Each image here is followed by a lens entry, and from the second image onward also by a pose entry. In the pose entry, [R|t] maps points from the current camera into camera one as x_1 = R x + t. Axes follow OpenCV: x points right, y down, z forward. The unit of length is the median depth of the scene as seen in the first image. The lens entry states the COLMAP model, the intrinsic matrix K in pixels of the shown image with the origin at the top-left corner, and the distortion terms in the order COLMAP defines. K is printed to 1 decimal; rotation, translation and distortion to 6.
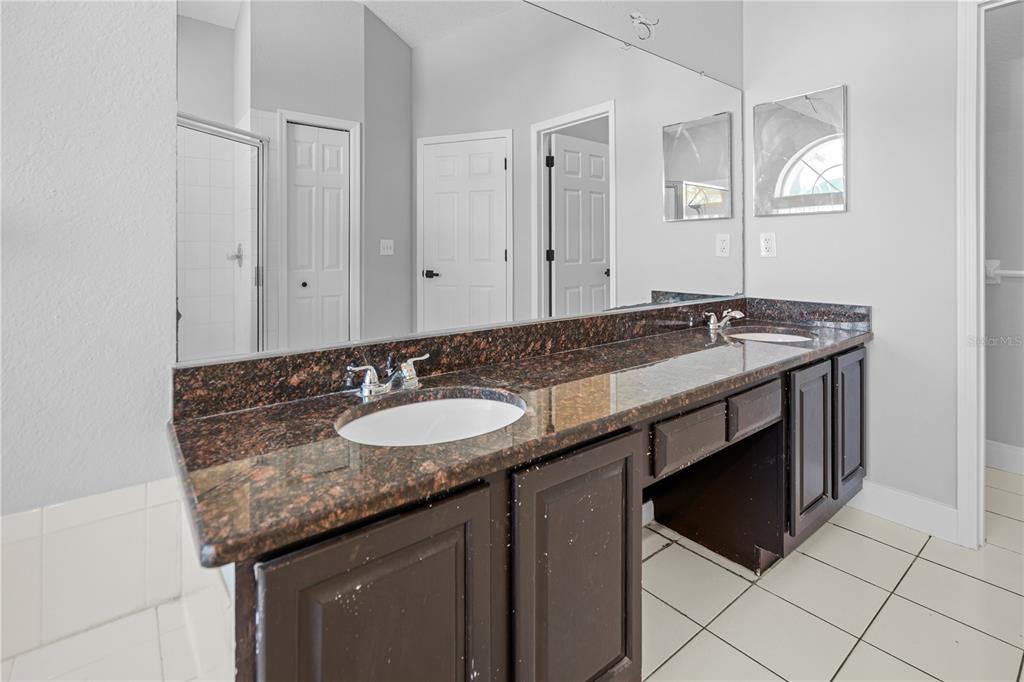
lens RADIAL K [[480.8, 0, 533.5], [0, 480.8, 252.8], [0, 0, 1]] dist [-0.004424, 0.004661]
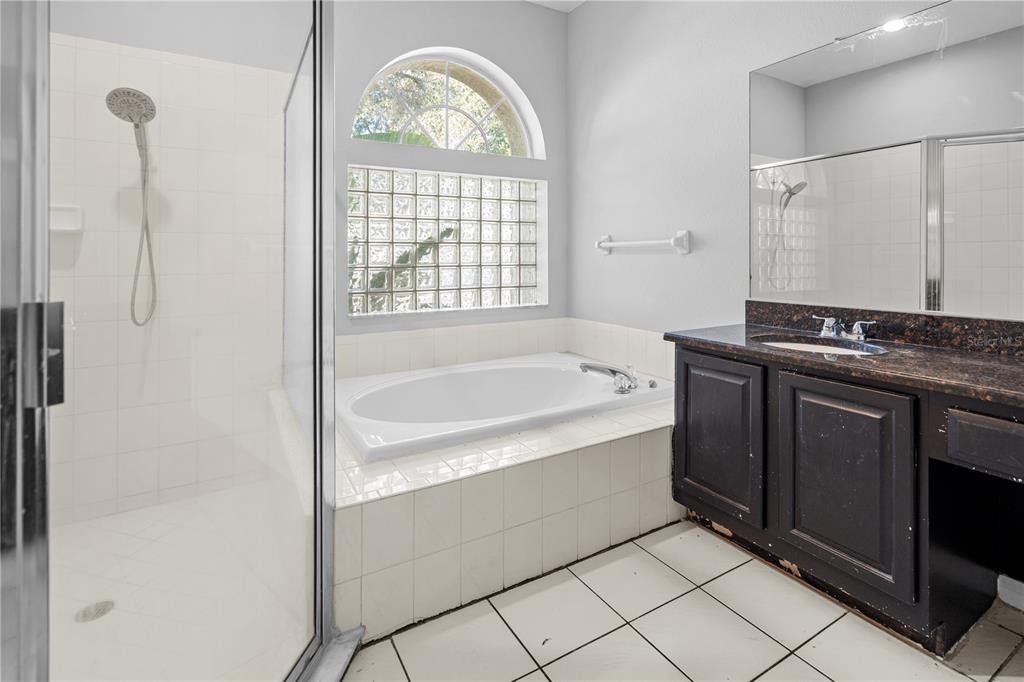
lens RADIAL K [[480.8, 0, 510.1], [0, 480.8, 256.7], [0, 0, 1]] dist [-0.004424, 0.004661]
pose [[-0.160318, -0.000791, -0.987065, 1.128537], [0.000185, 1.000000, -0.000832, 0.025108], [0.987065, -0.000316, -0.160318, 0.172925]]
